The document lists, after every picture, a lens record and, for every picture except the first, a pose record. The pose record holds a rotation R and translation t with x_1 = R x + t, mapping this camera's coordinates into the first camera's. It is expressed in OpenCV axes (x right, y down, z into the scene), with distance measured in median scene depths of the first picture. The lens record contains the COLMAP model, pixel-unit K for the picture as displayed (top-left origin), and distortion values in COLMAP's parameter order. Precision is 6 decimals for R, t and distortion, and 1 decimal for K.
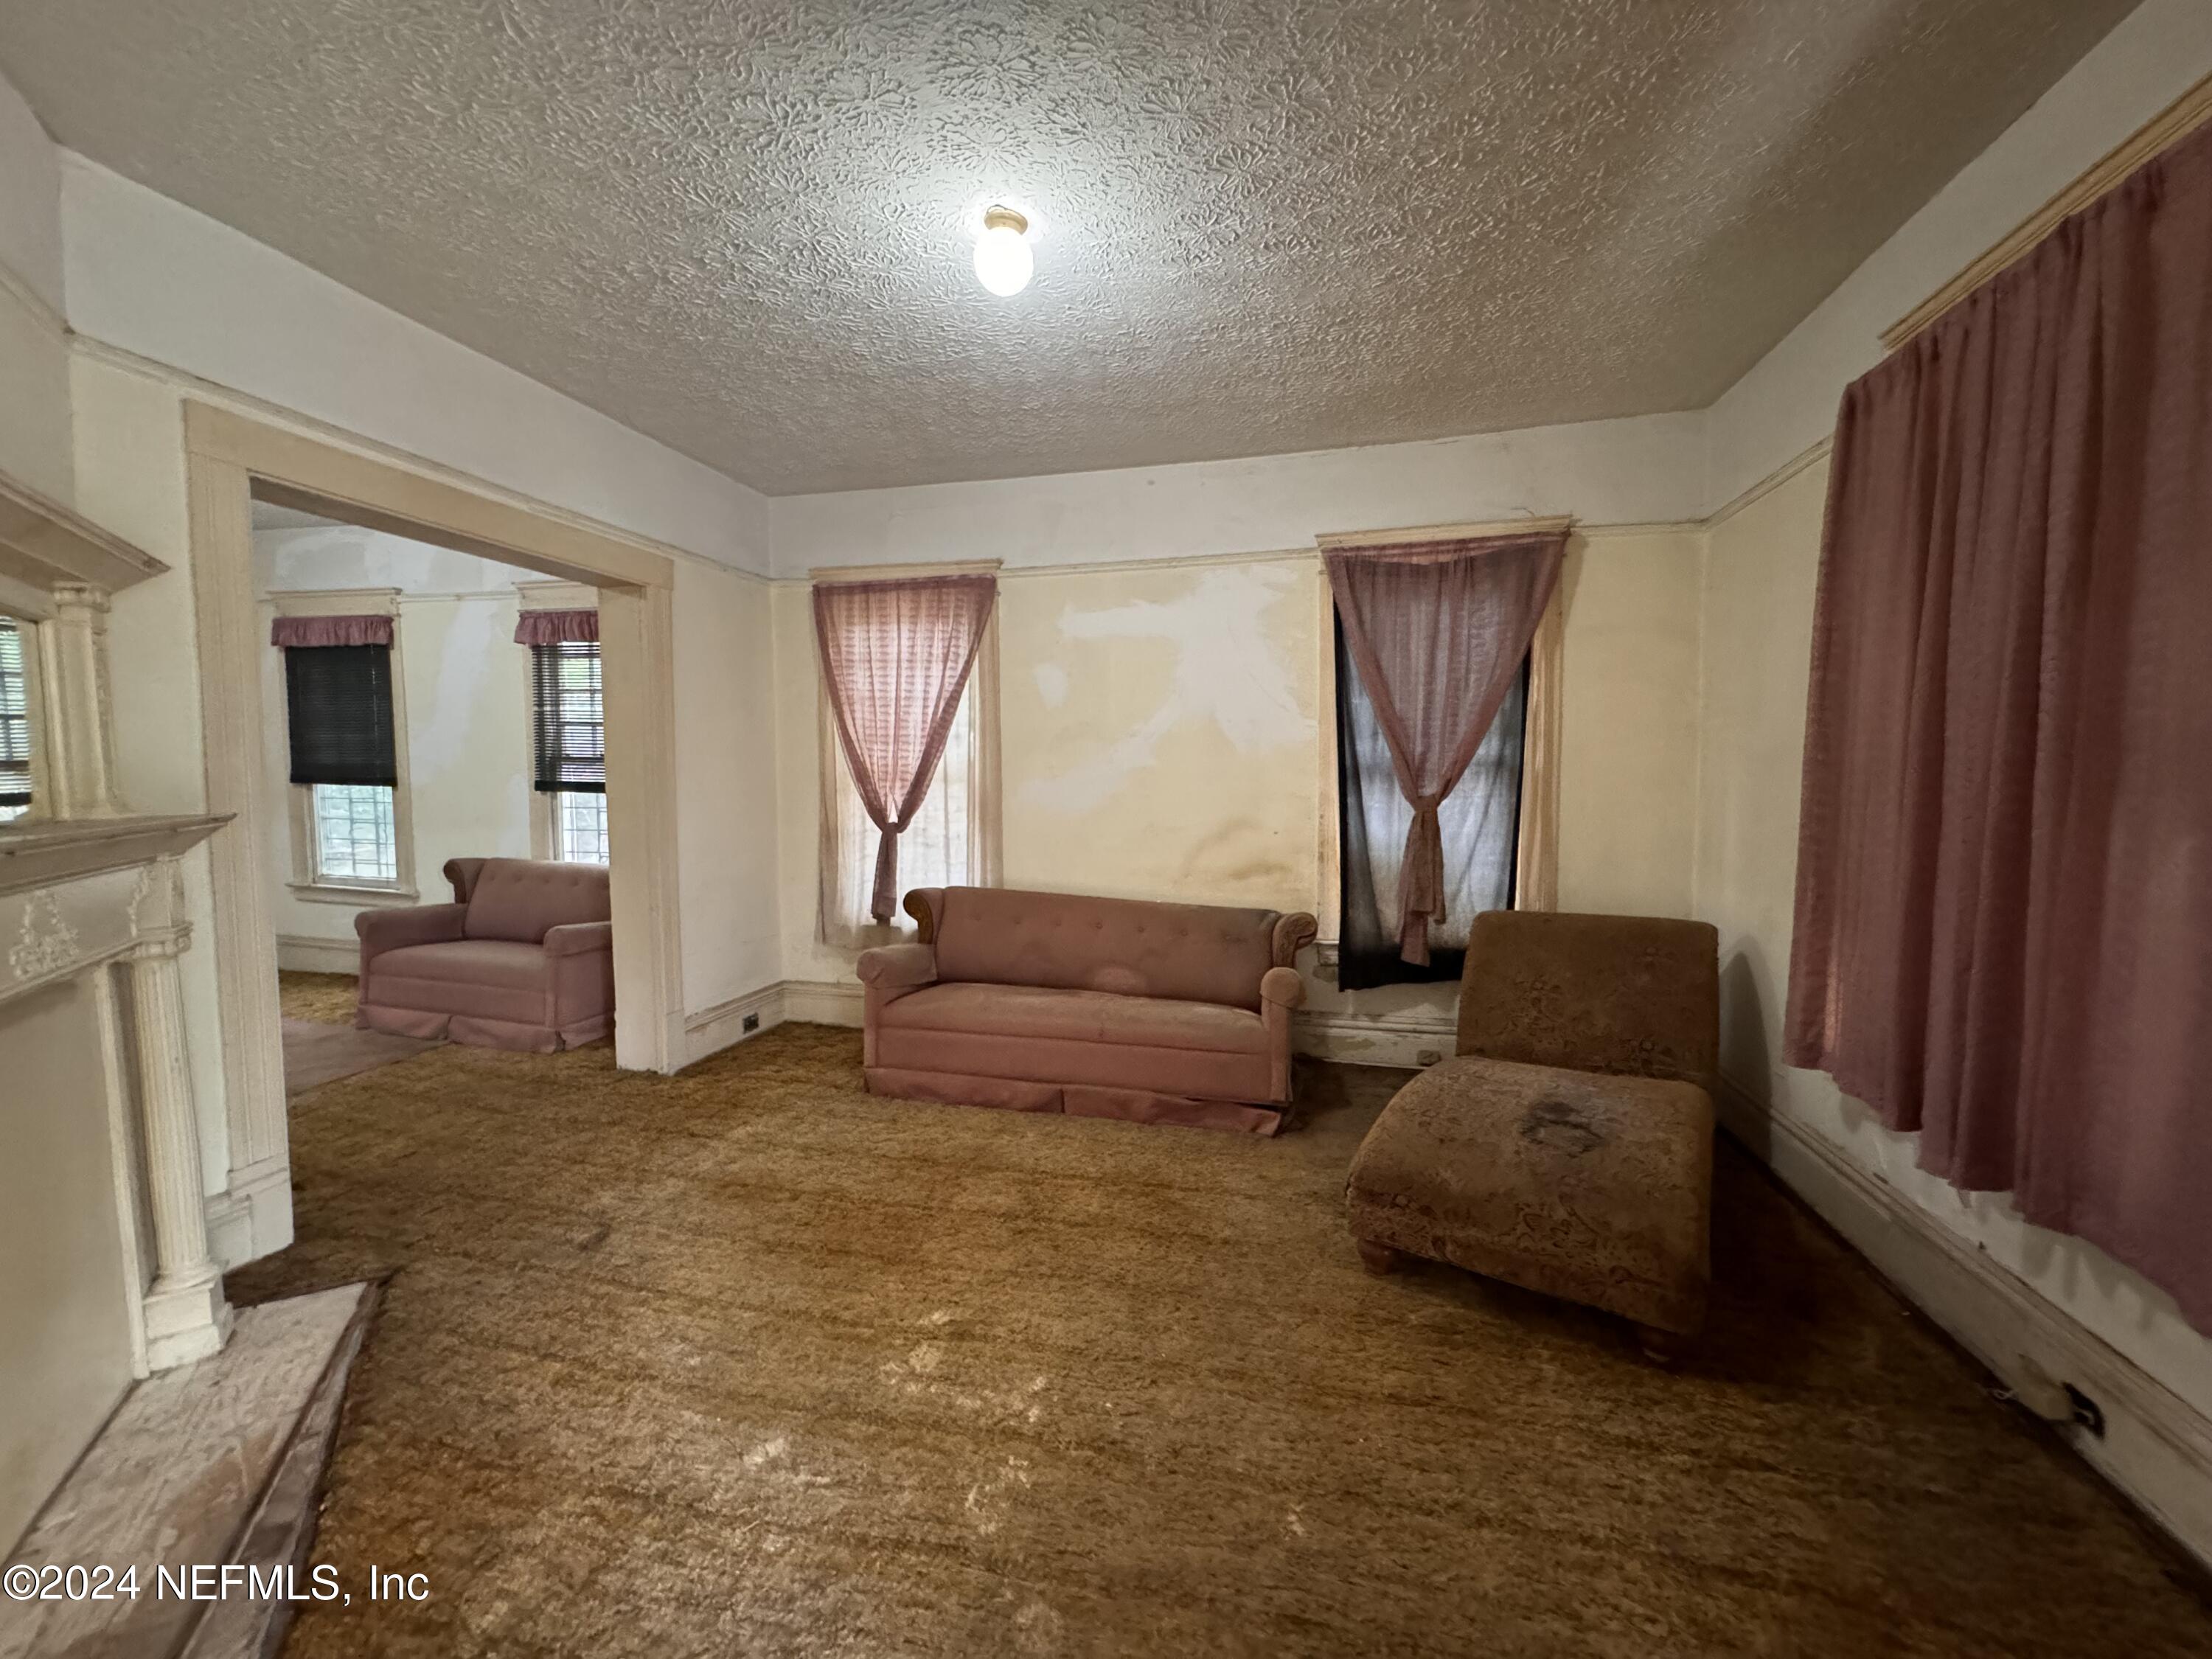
lens RADIAL K [[883.4, 0, 1102.4], [0, 883.4, 827.9], [0, 0, 1]] dist [0.000539, -0.000206]
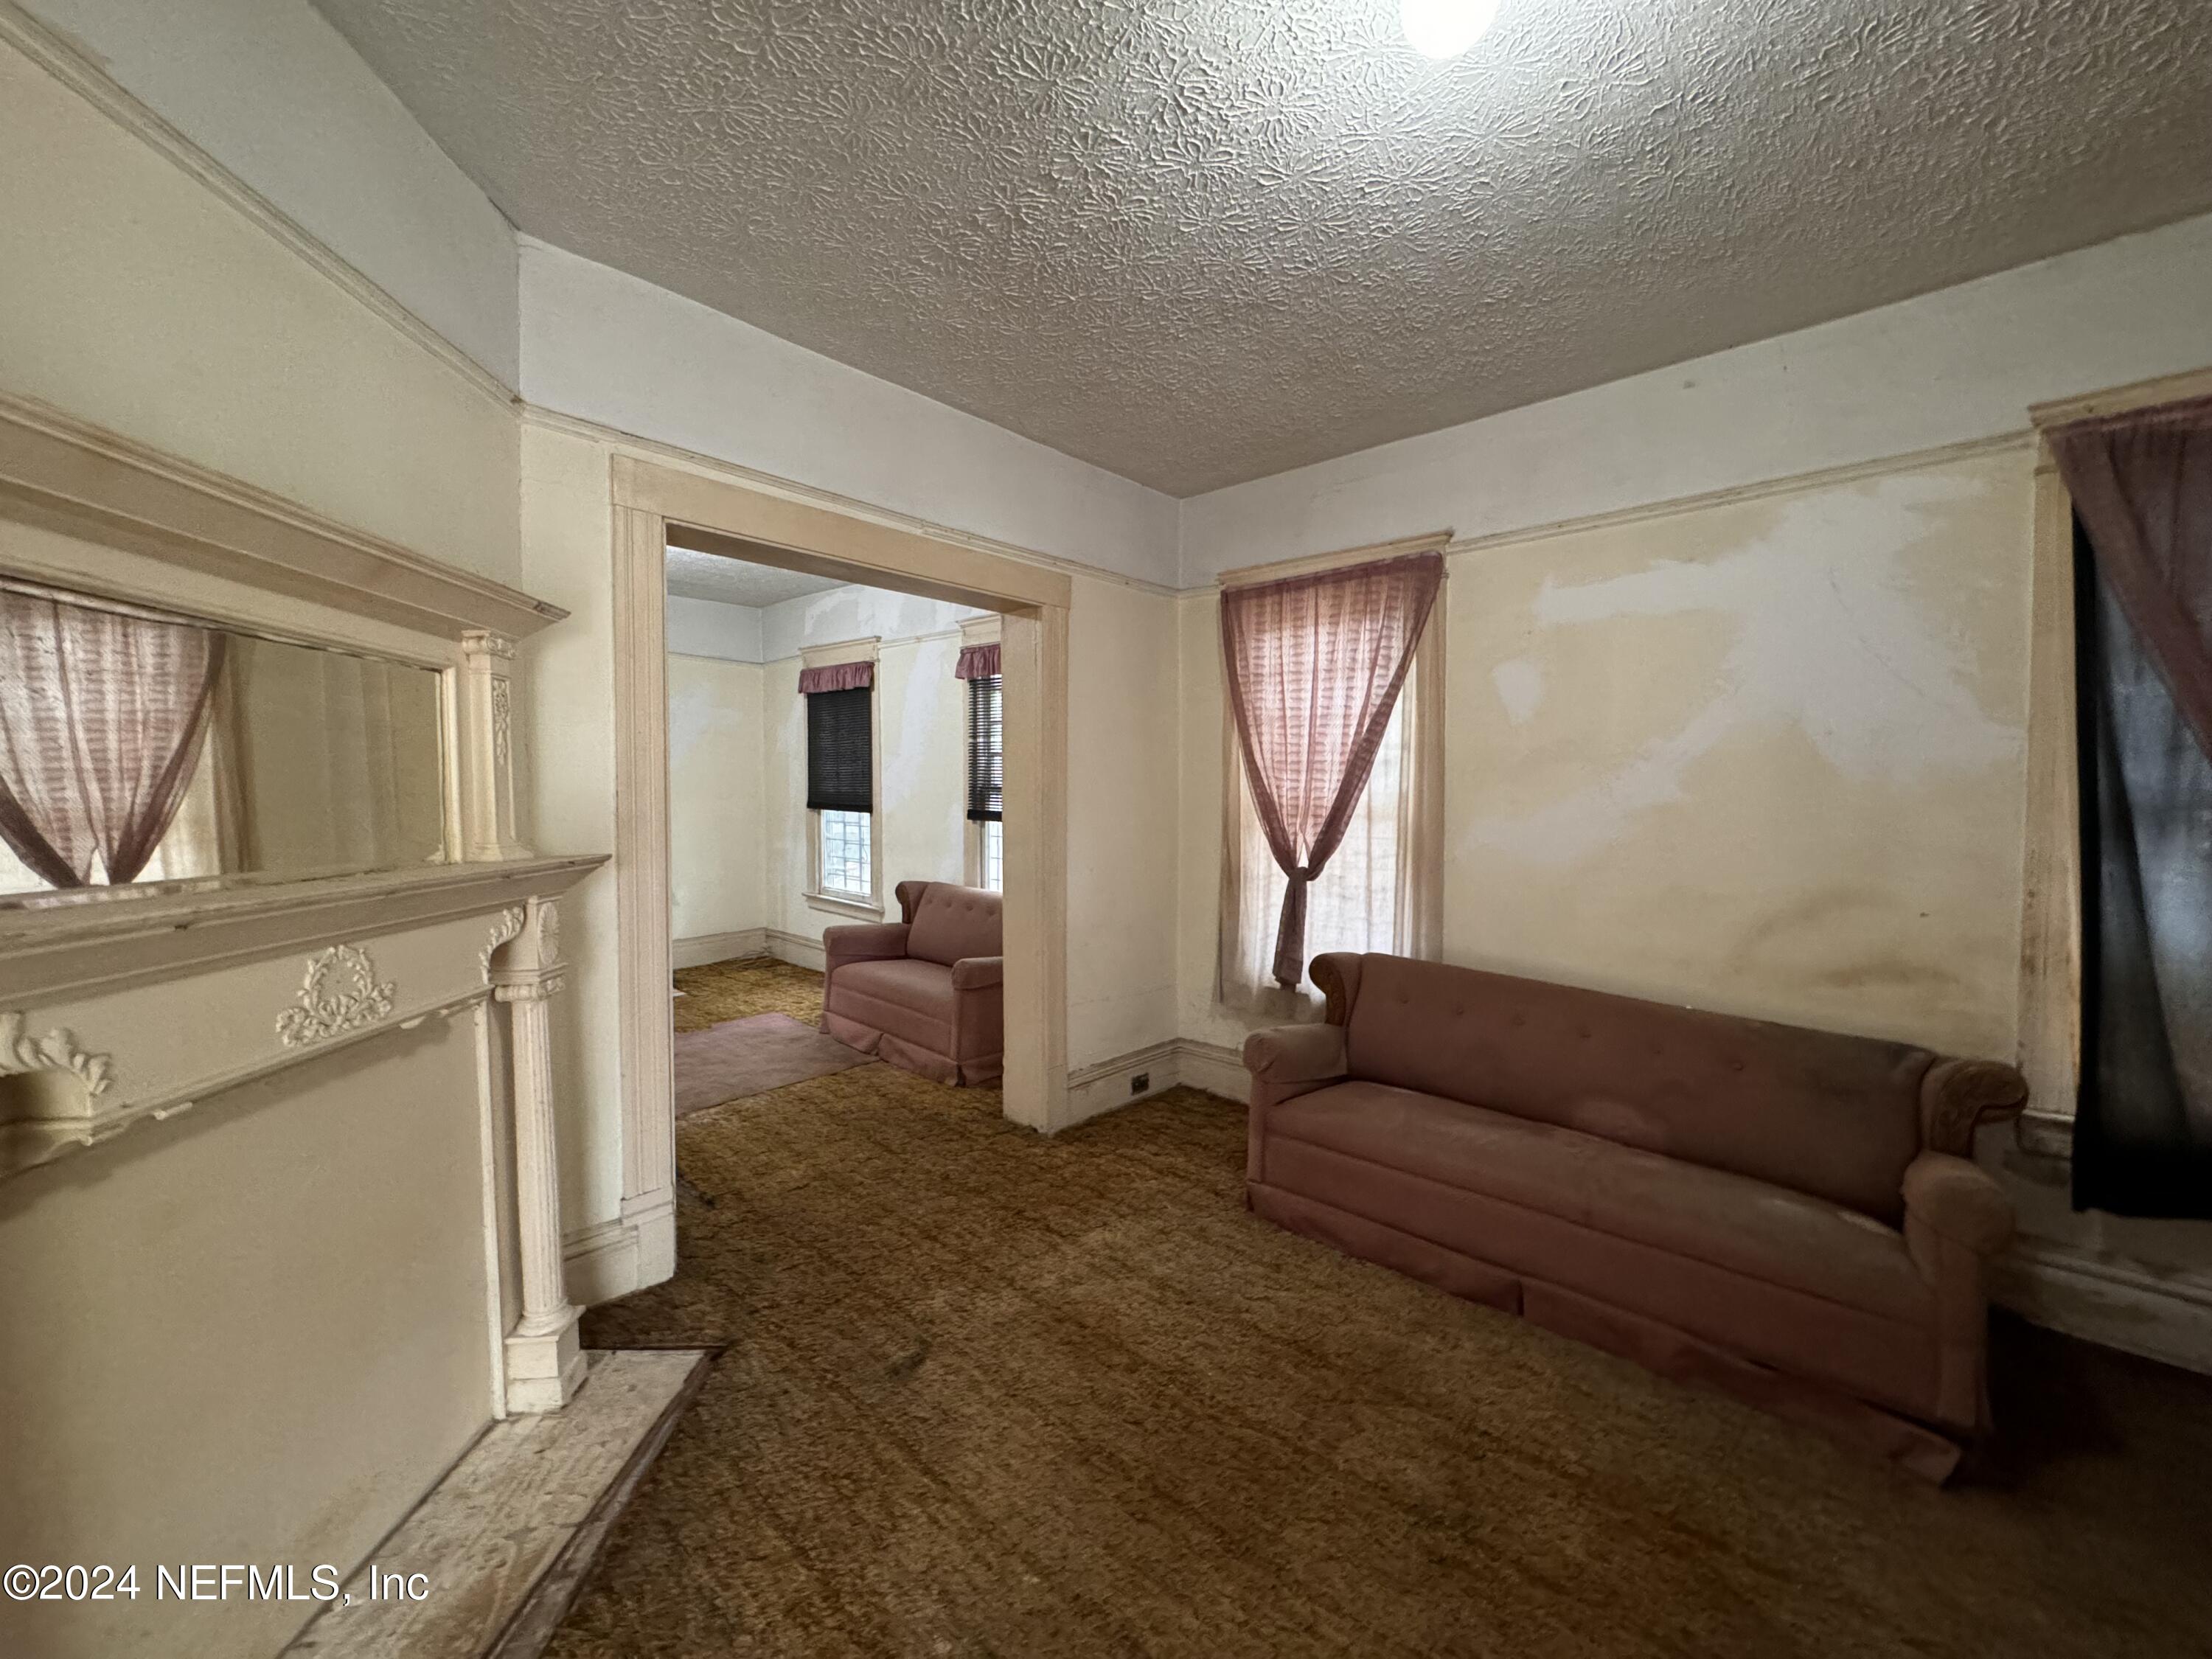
lens RADIAL K [[883.4, 0, 1104.3], [0, 883.4, 829.5], [0, 0, 1]] dist [0.000539, -0.000206]
pose [[0.880600, 0.022518, -0.473324, -0.011885], [-0.033336, 0.999339, -0.014478, -0.026090], [0.472685, 0.028528, 0.880769, 0.208516]]
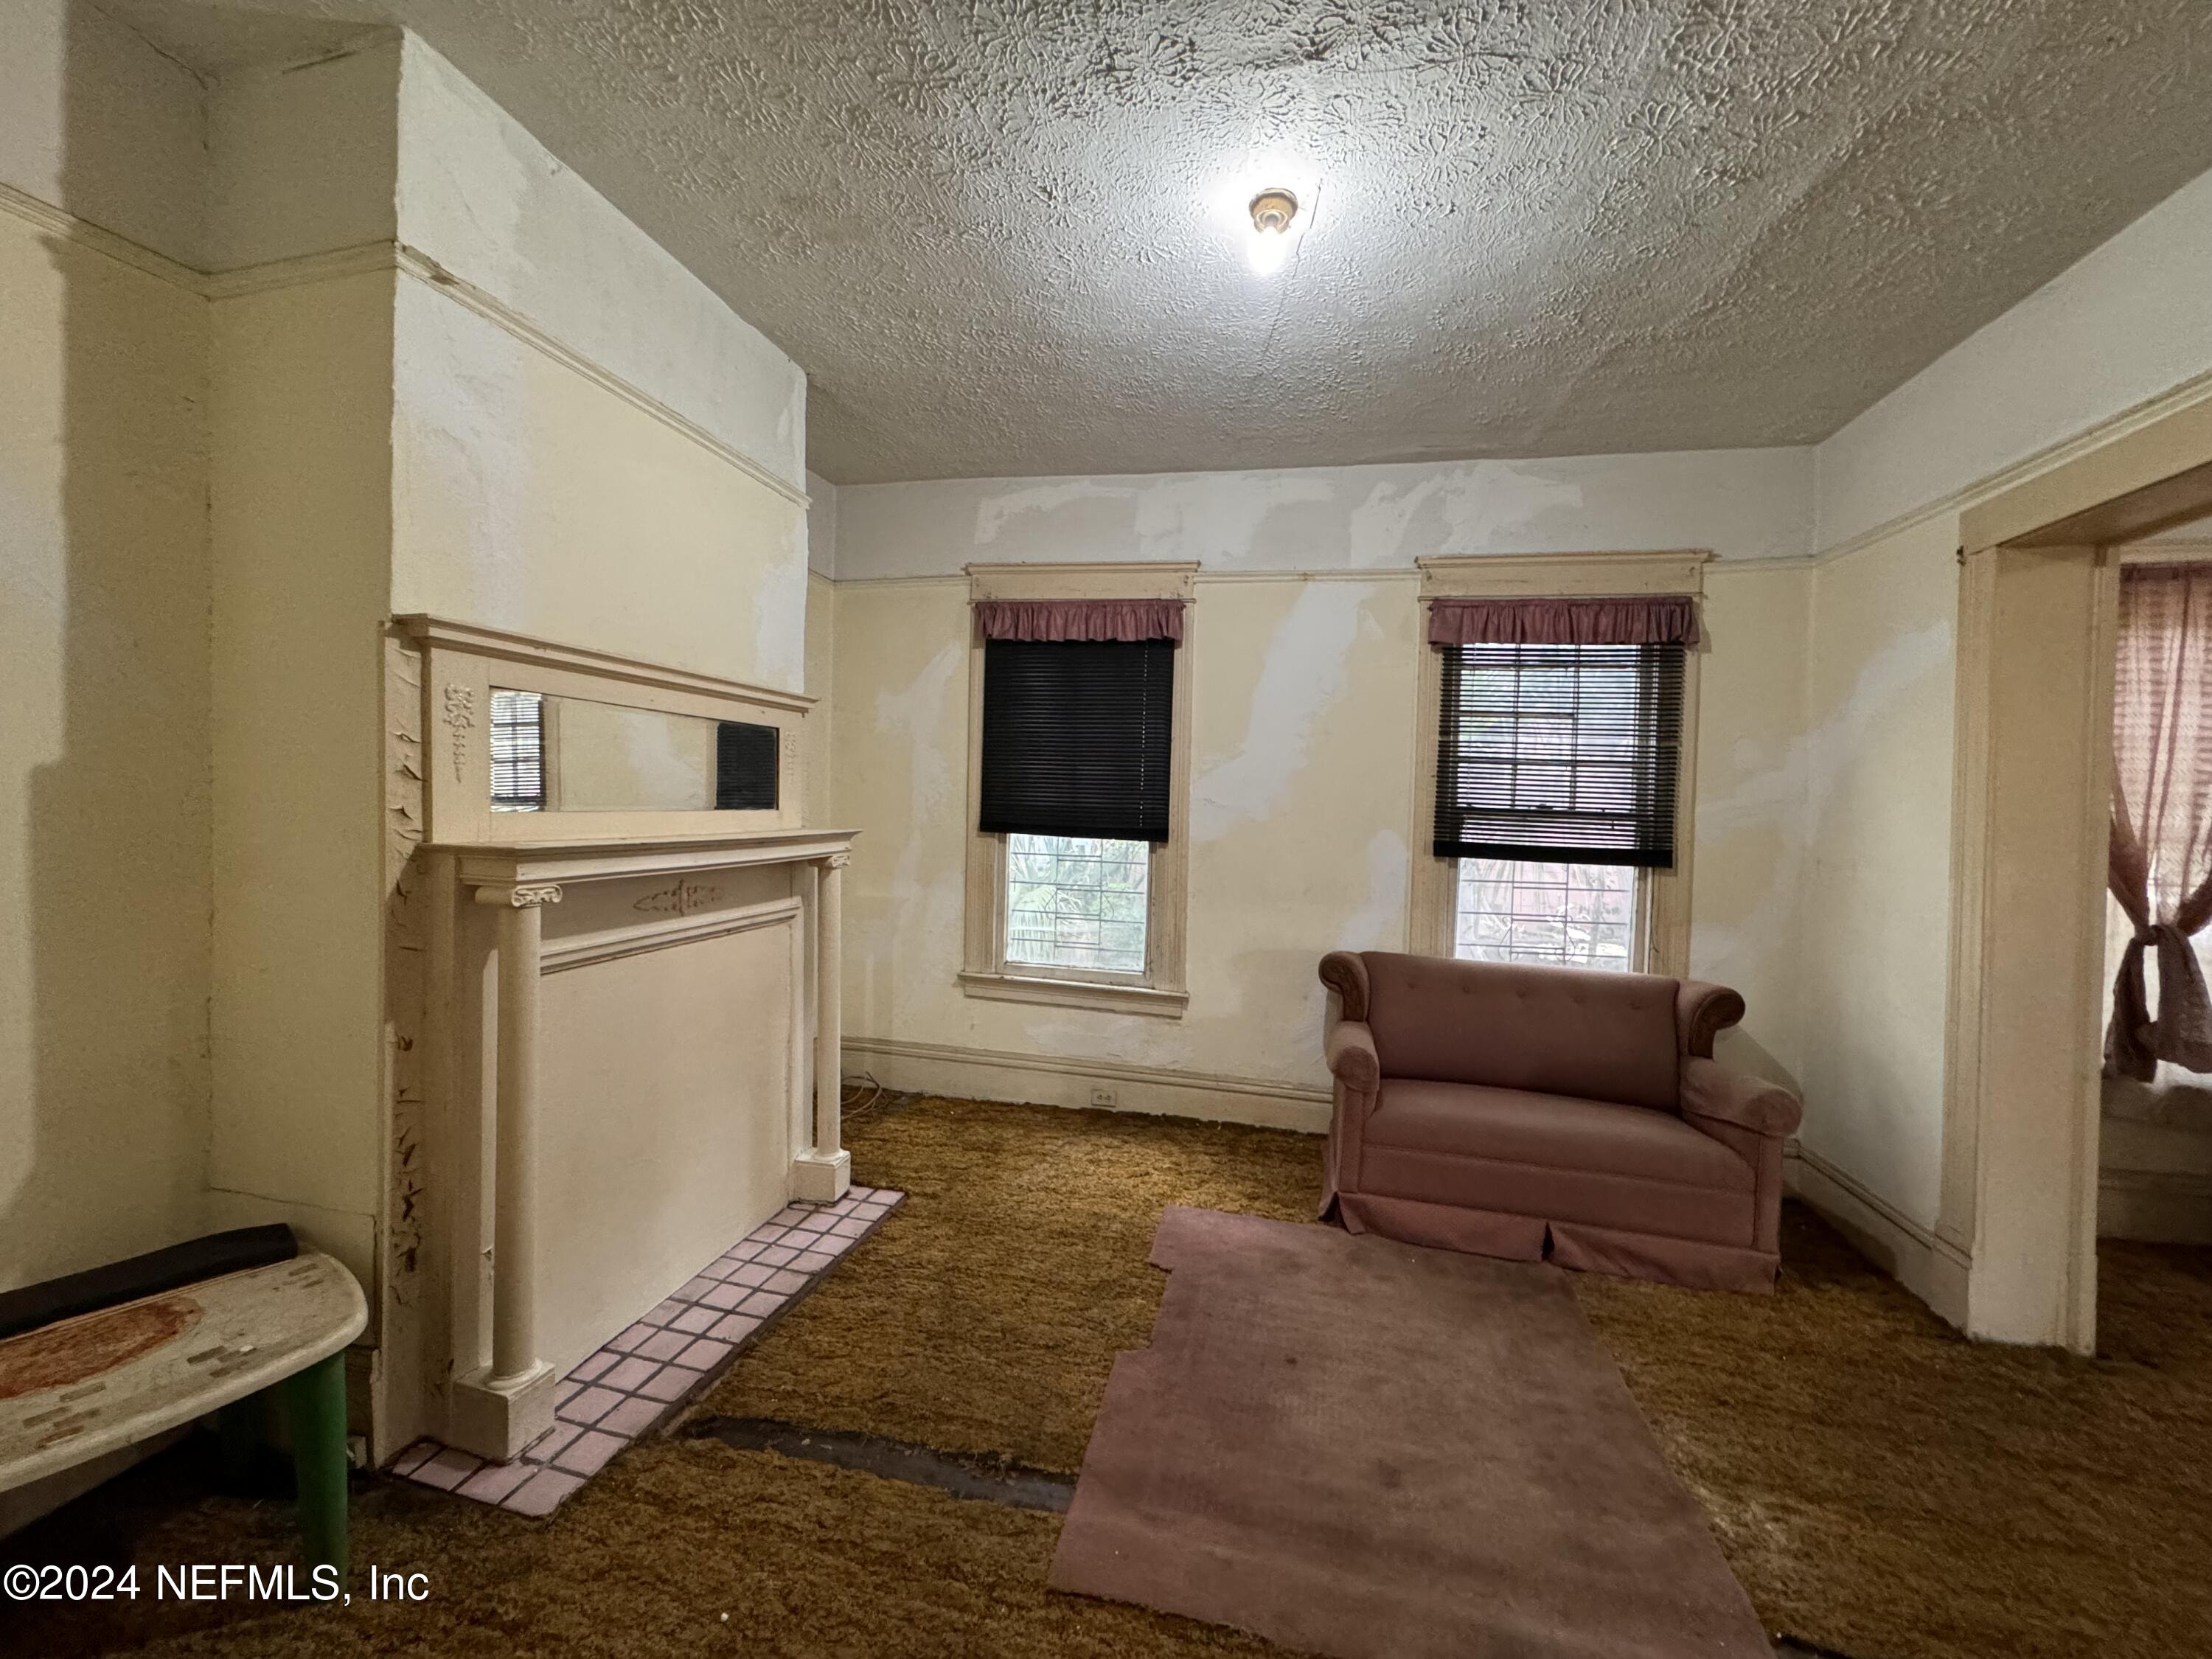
lens RADIAL K [[883.4, 0, 1110.4], [0, 883.4, 823.0], [0, 0, 1]] dist [0.000539, -0.000206]
pose [[0.999097, 0.026249, 0.033412, -1.183044], [-0.024441, 0.998273, -0.053417, -0.031071], [-0.034757, 0.052552, 0.998013, 0.410096]]
